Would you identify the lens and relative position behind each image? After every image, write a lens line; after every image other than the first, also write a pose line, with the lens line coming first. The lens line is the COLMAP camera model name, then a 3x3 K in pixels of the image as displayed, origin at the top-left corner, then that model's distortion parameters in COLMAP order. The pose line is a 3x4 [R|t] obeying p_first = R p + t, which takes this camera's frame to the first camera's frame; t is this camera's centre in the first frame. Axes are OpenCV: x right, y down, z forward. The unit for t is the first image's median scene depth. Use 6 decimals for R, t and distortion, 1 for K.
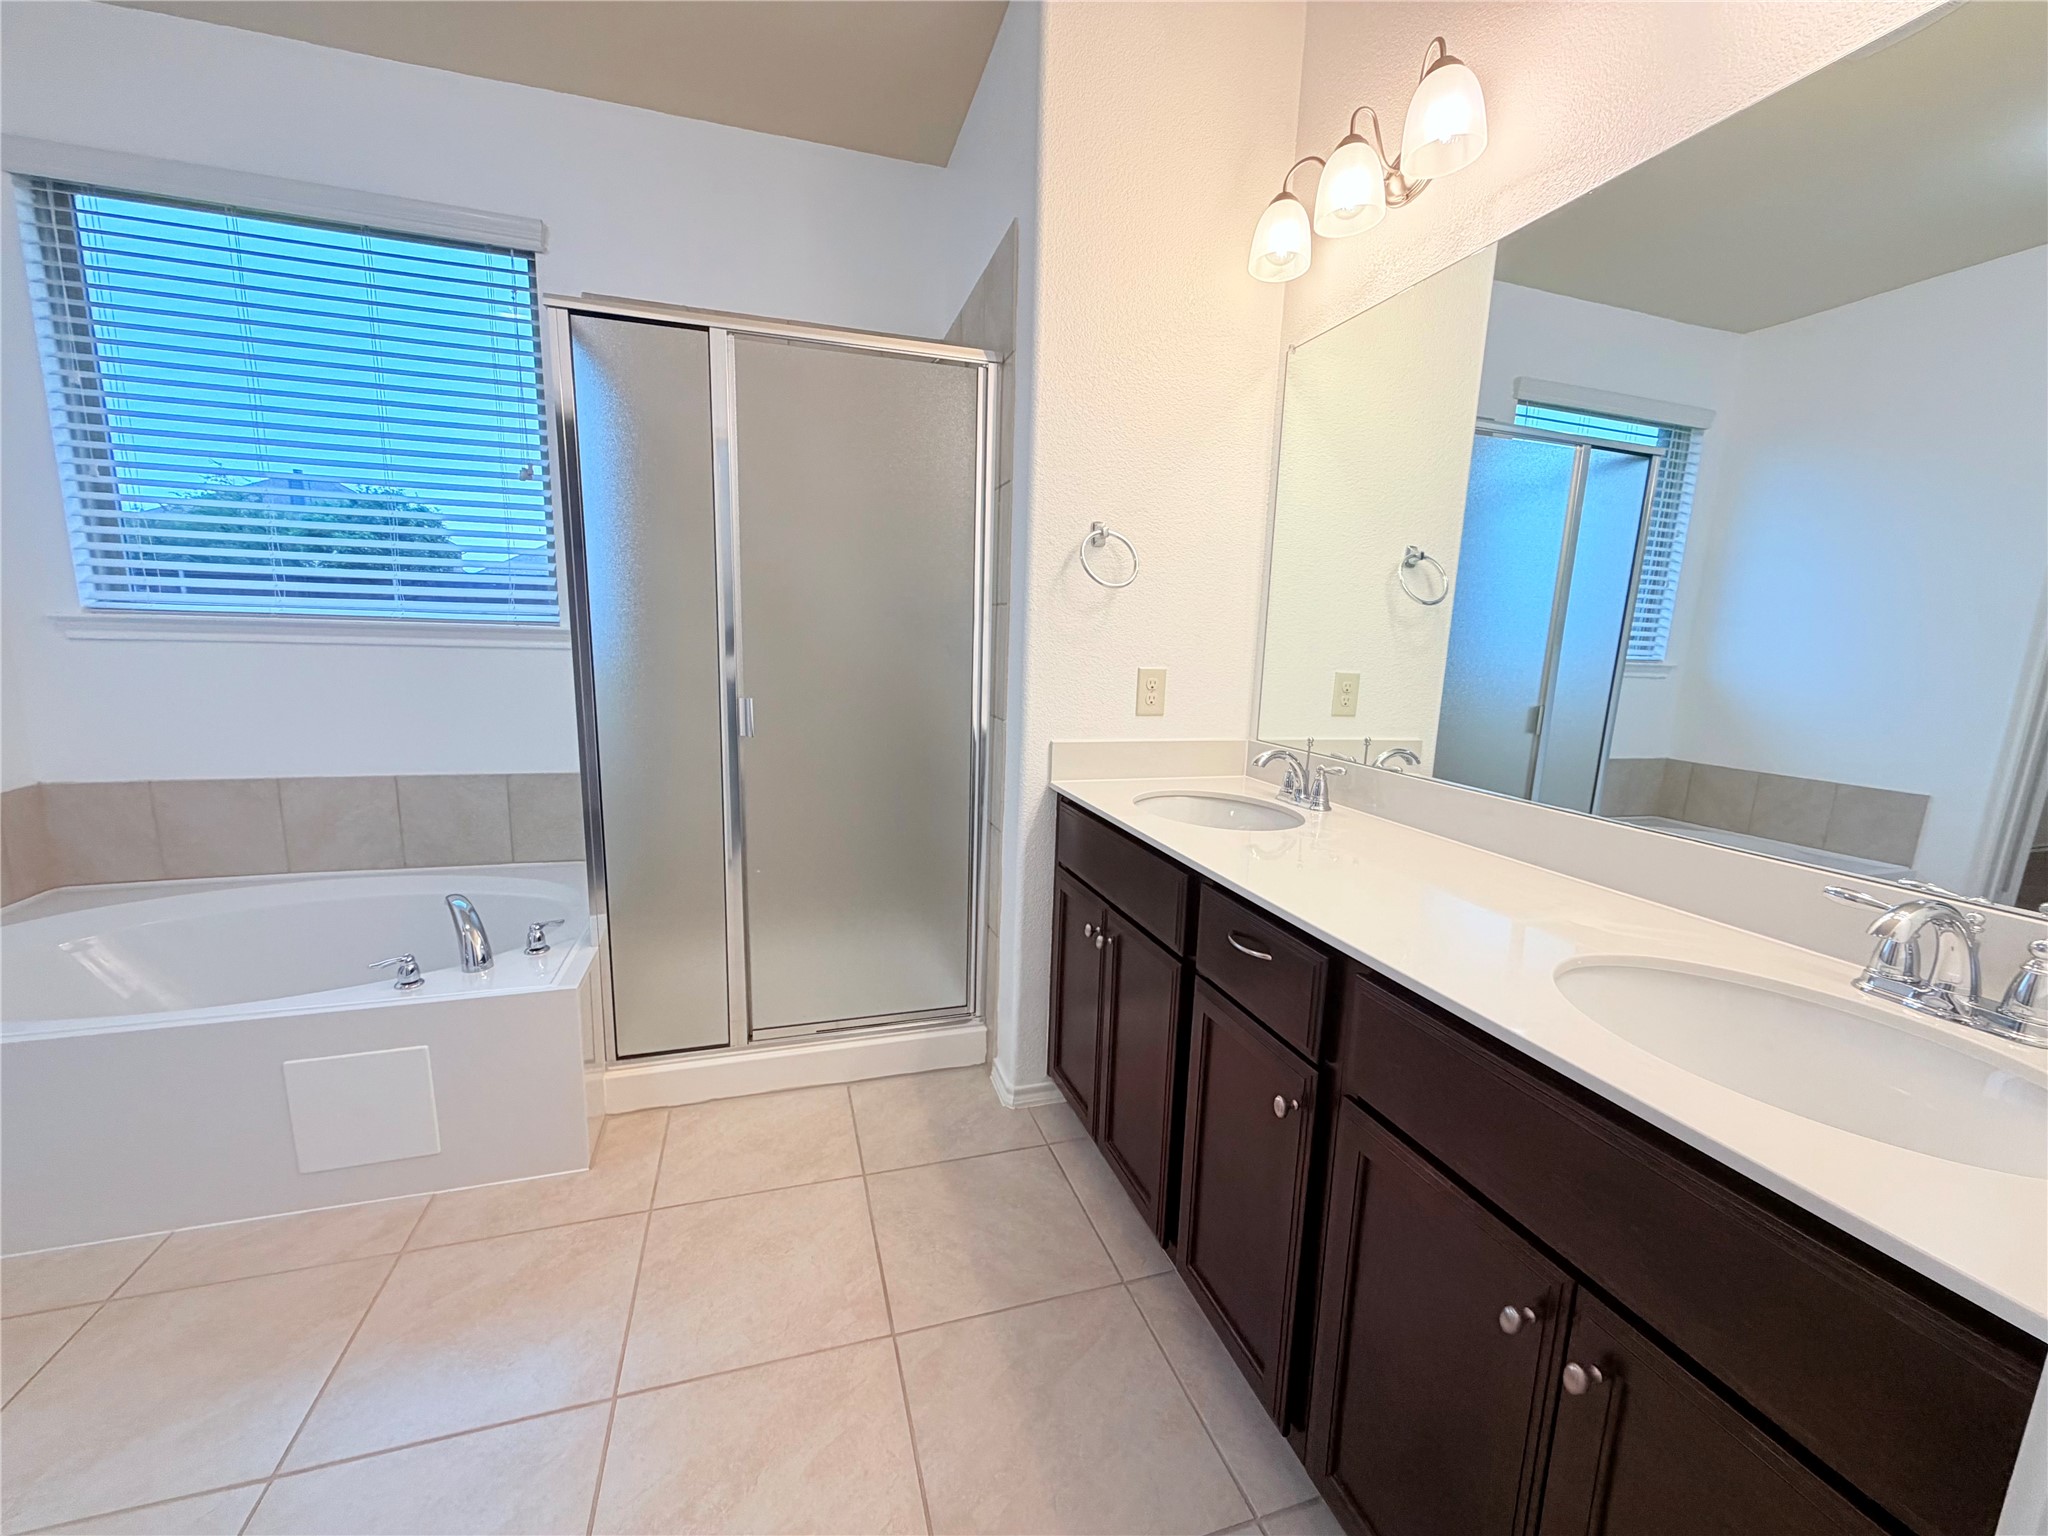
lens RADIAL K [[815.1, 0, 1019.0], [0, 815.1, 772.1], [0, 0, 1]] dist [0.001995, -0.000390]
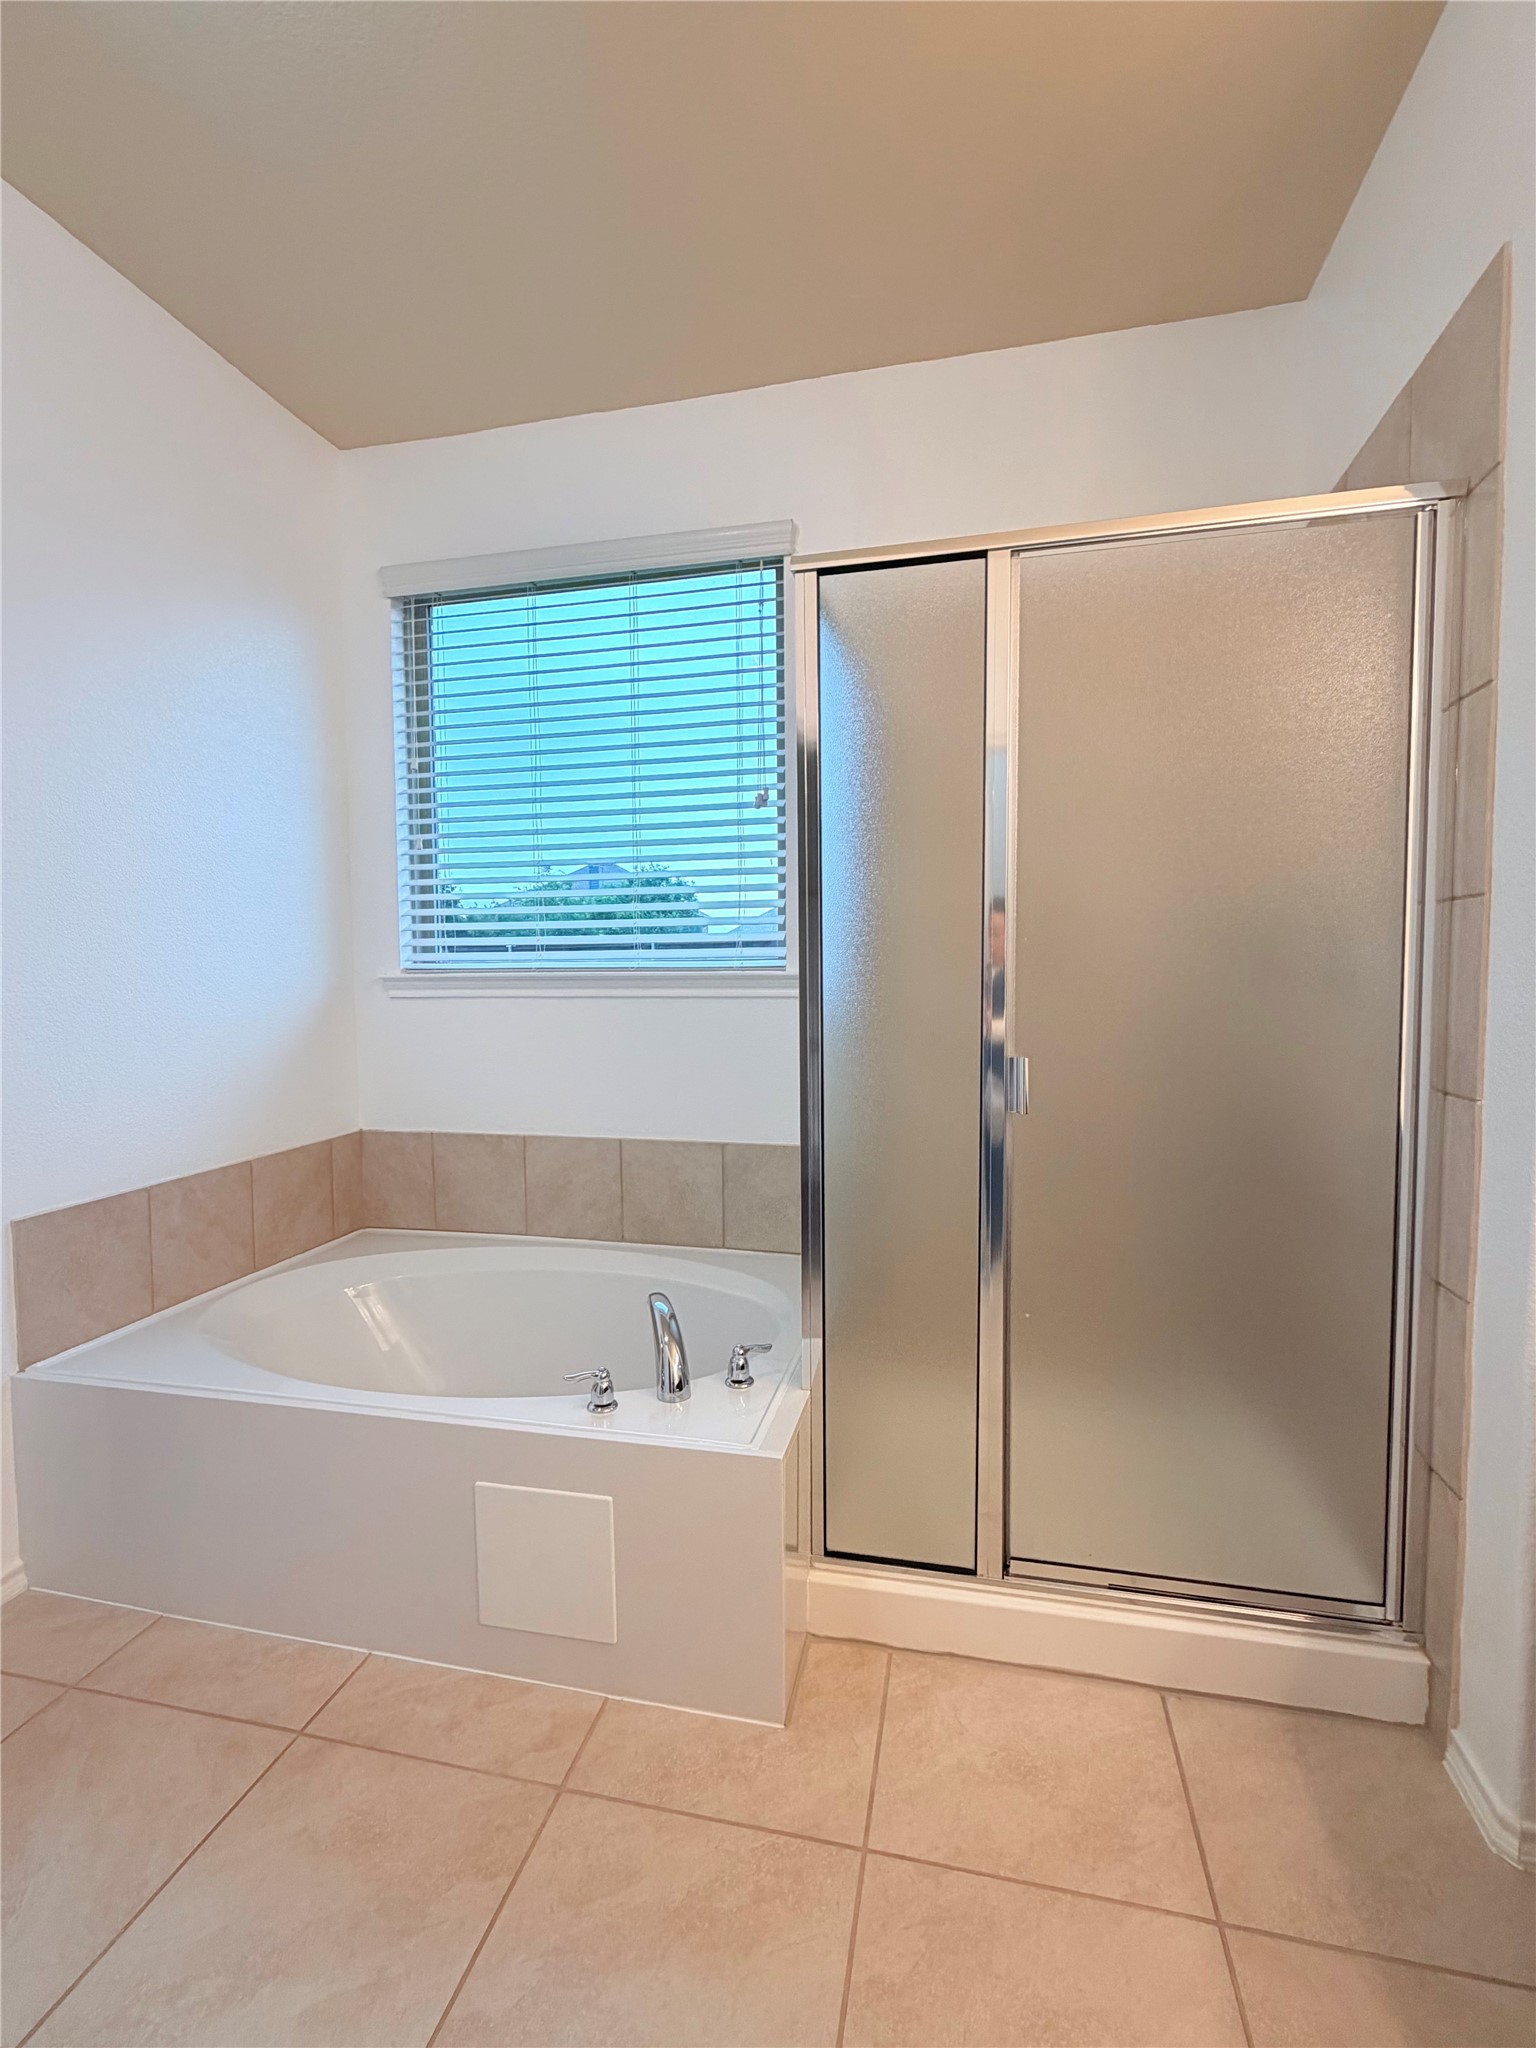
lens RADIAL K [[921.2, 0, 768.0], [0, 921.2, 1024.0], [0, 0, 1]] dist [-0.009325, 0.000053]
pose [[0.865559, -0.009111, -0.500724, -0.117693], [-0.053854, 0.992343, -0.111150, -0.019593], [0.497903, 0.123173, 0.858441, 0.206165]]
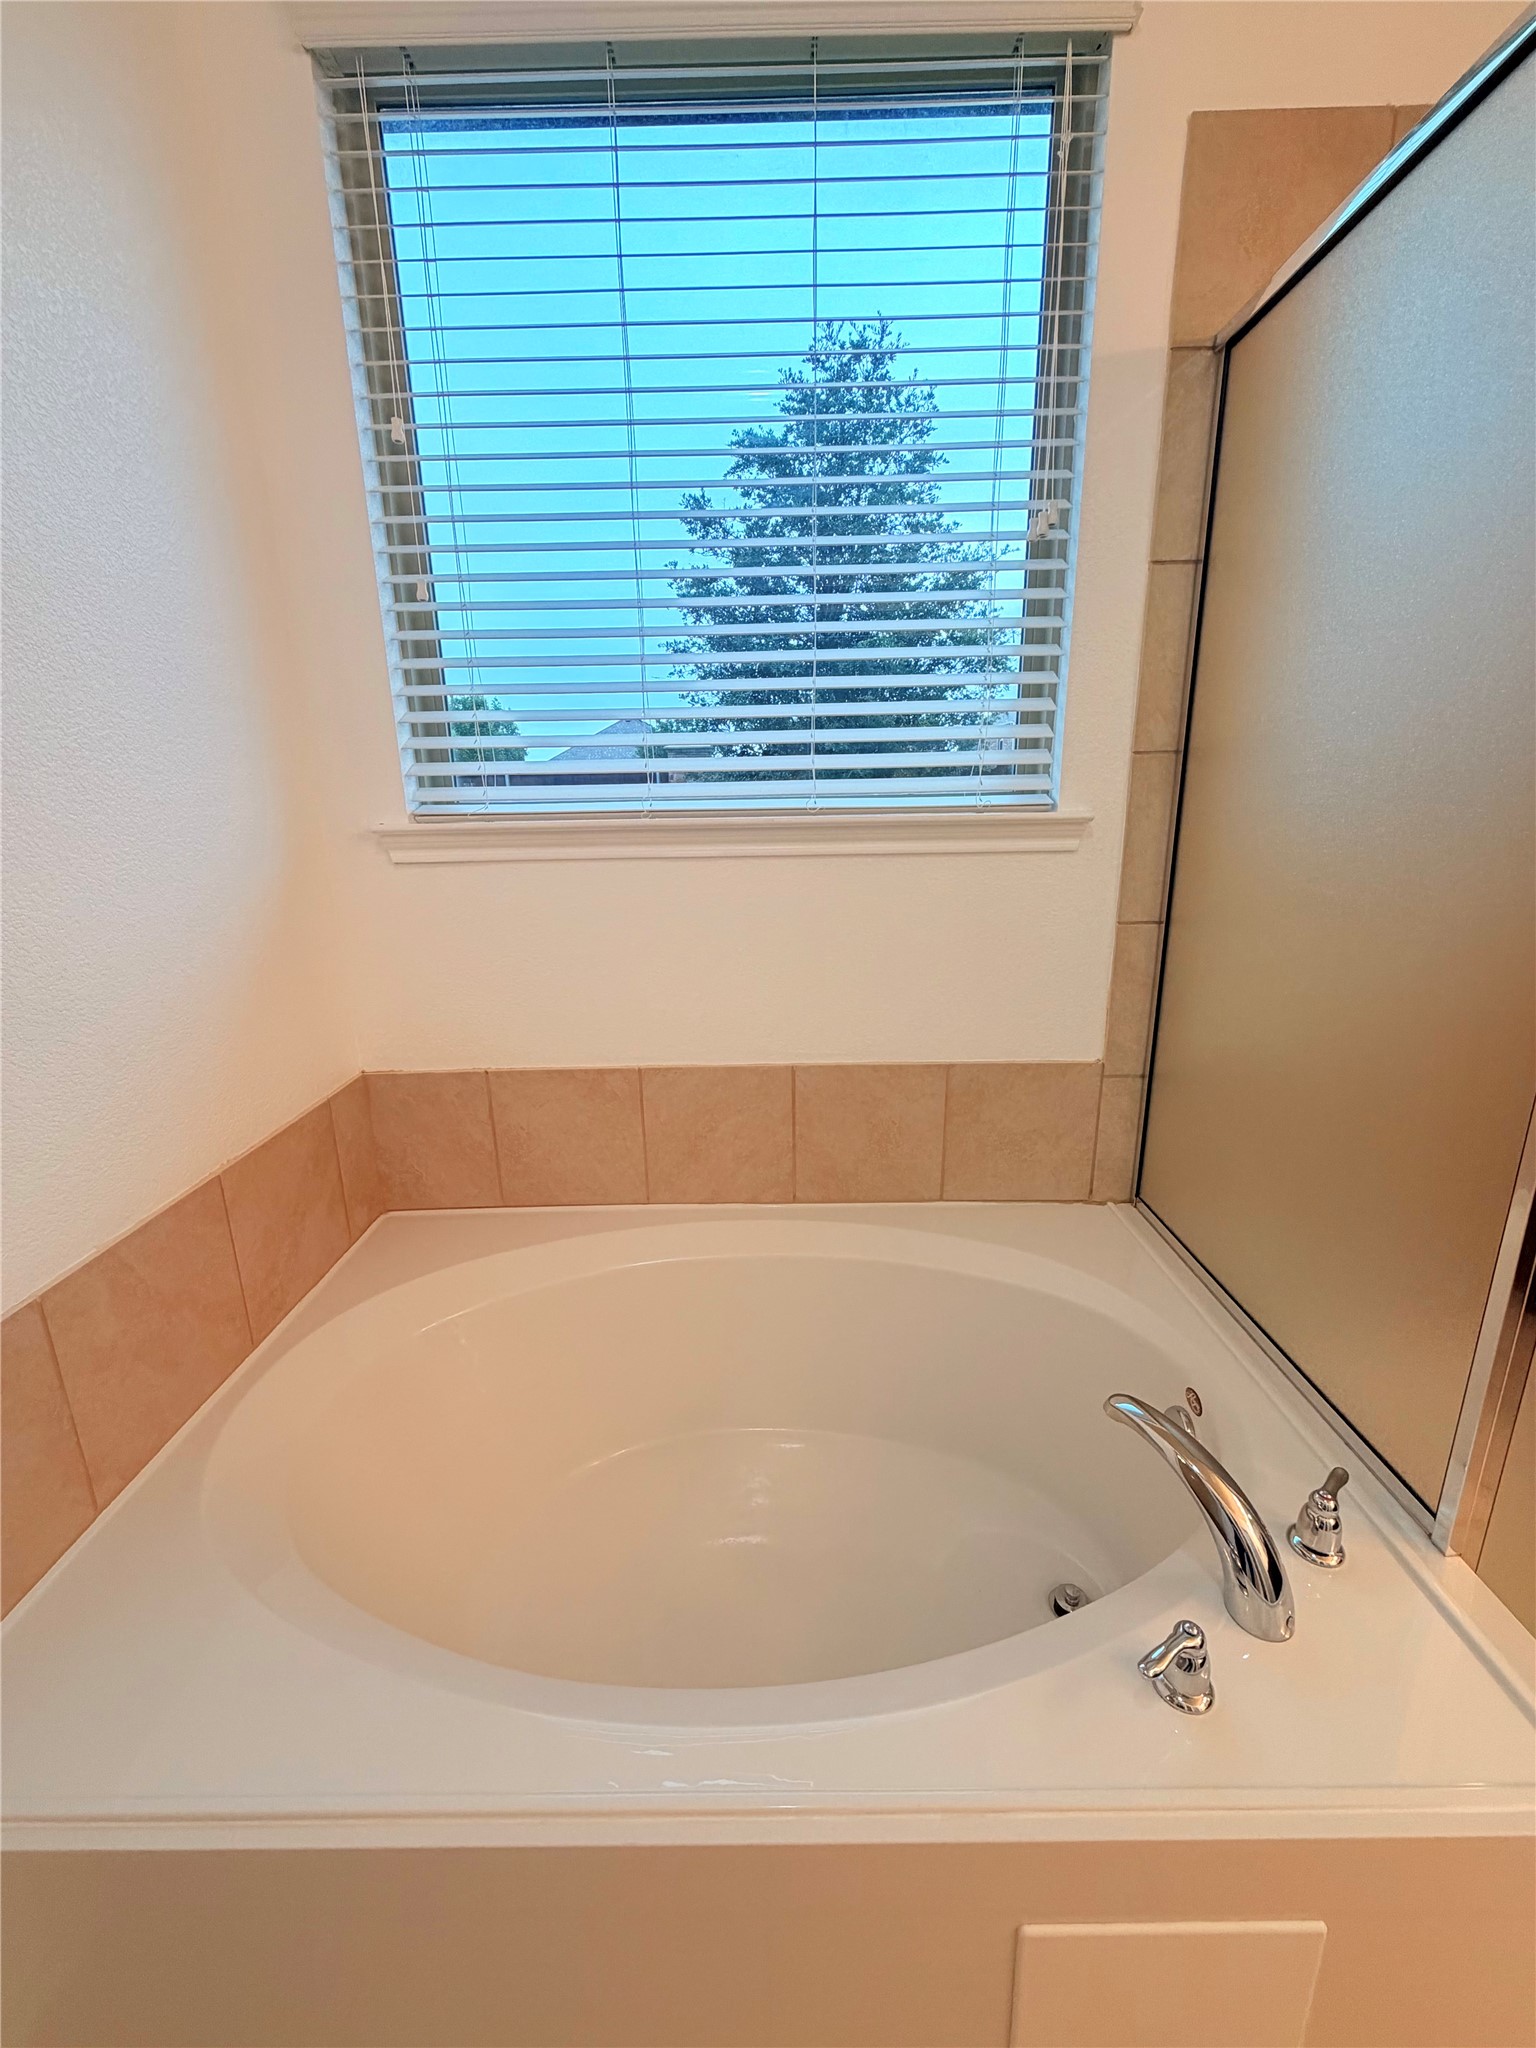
lens RADIAL K [[815.1, 0, 768.0], [0, 815.1, 1024.0], [0, 0, 1]] dist [0.001995, -0.000390]
pose [[0.954167, 0.033082, -0.297441, -0.677706], [-0.004309, 0.995287, 0.096878, -0.100346], [0.299244, -0.091156, 0.949812, 0.454300]]
